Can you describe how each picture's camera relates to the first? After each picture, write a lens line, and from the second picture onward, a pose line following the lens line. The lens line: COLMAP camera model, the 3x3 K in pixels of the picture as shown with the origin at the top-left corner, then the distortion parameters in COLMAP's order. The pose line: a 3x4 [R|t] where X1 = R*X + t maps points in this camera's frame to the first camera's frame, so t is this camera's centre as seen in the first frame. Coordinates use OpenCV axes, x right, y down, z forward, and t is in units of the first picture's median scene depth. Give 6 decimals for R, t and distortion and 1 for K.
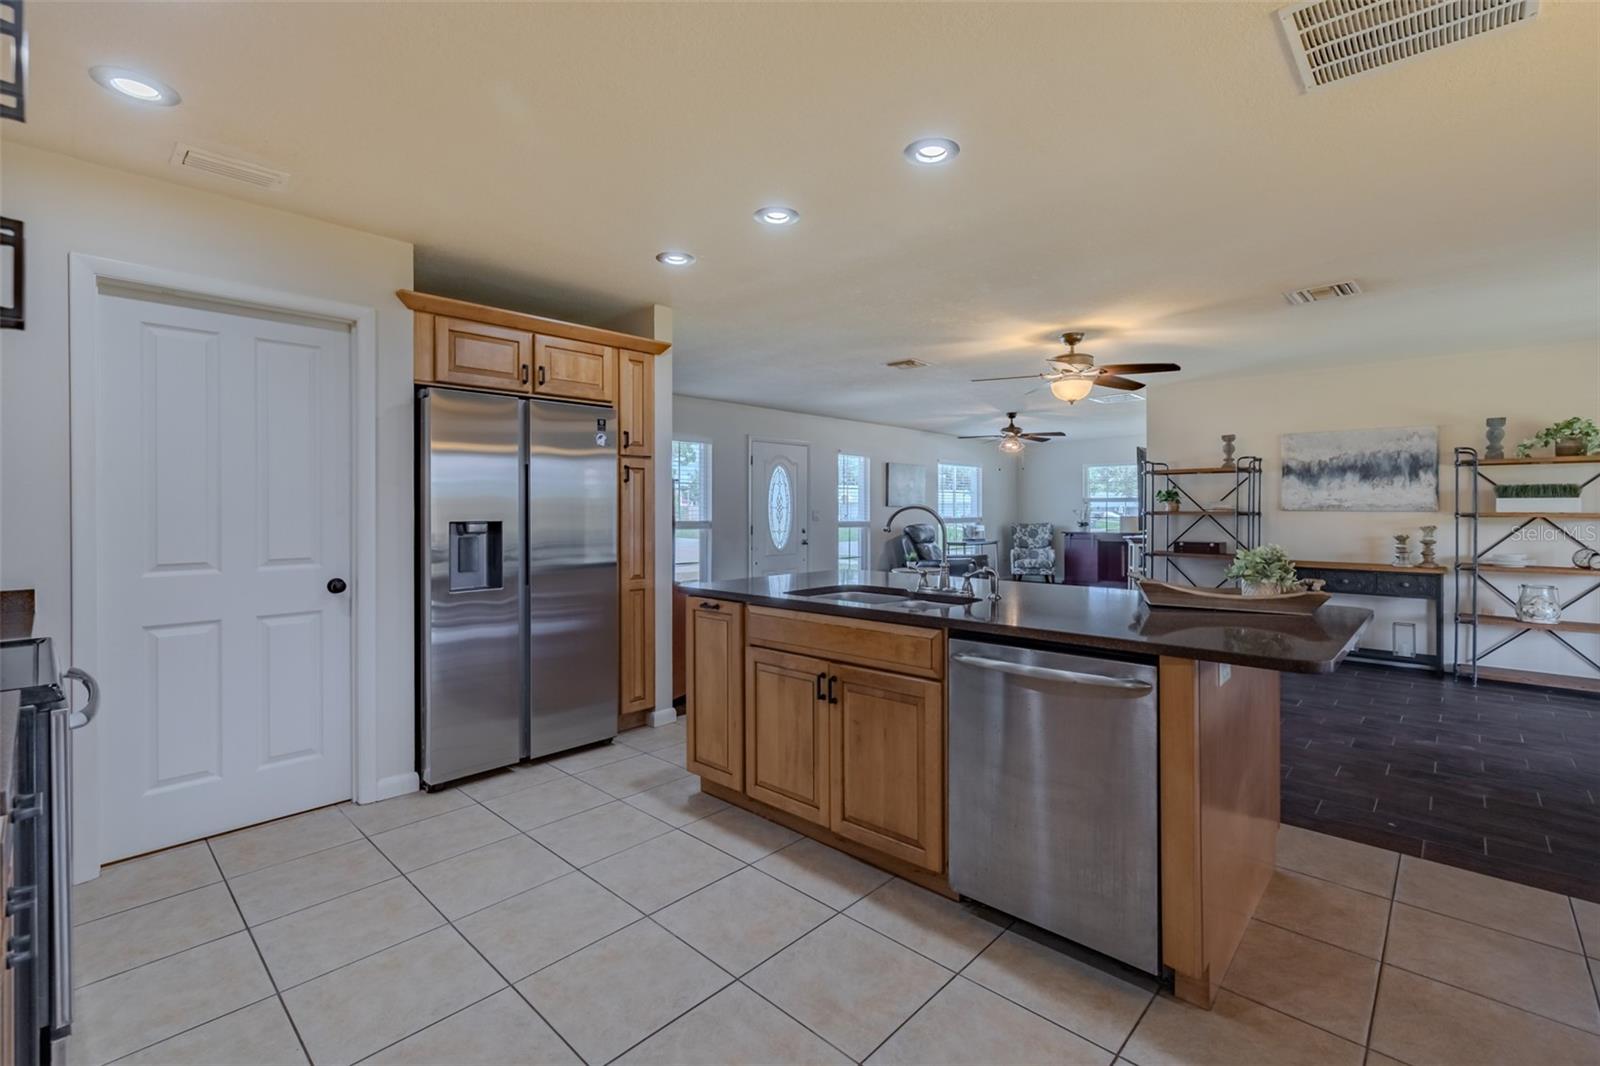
lens RADIAL K [[711.6, 0, 810.9], [0, 711.6, 510.9], [0, 0, 1]] dist [-0.000829, 0.000703]
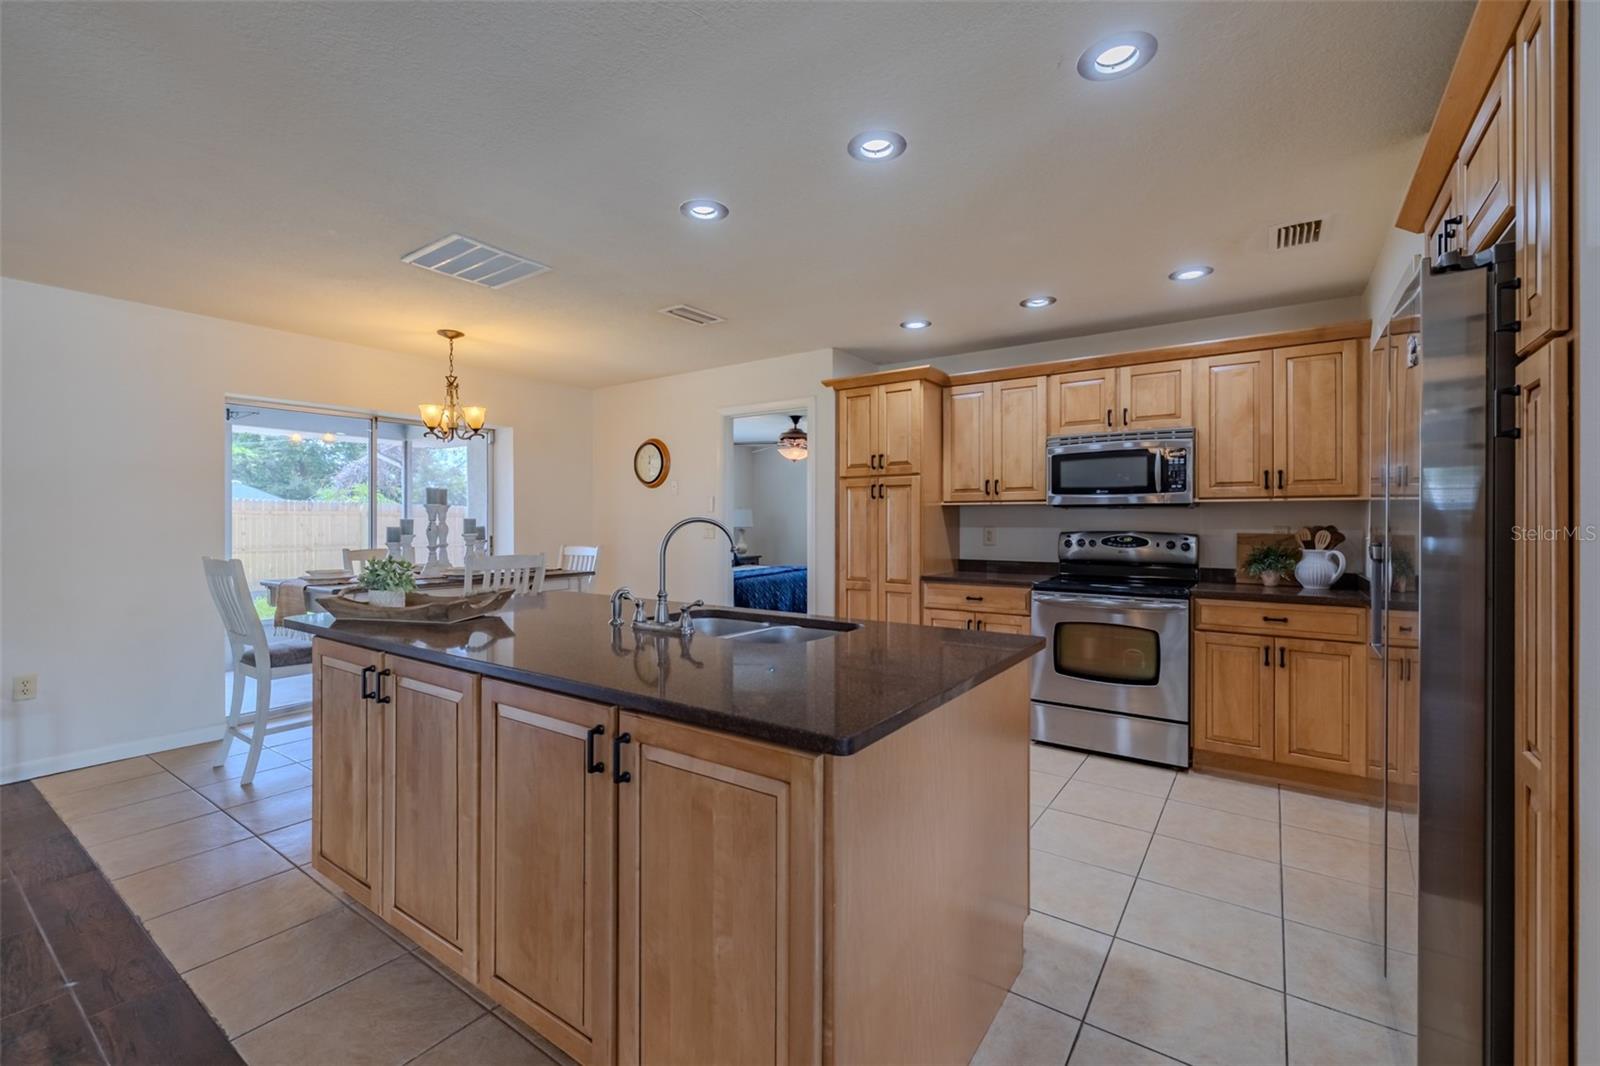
lens RADIAL K [[670.3, 0, 796.9], [0, 670.3, 522.5], [0, 0, 1]] dist [0.001467, 0.000230]
pose [[-0.991197, -0.001912, -0.132382, 0.074458], [-0.002472, 0.999989, 0.004067, -0.002707], [0.132373, 0.004359, -0.991190, 0.925272]]
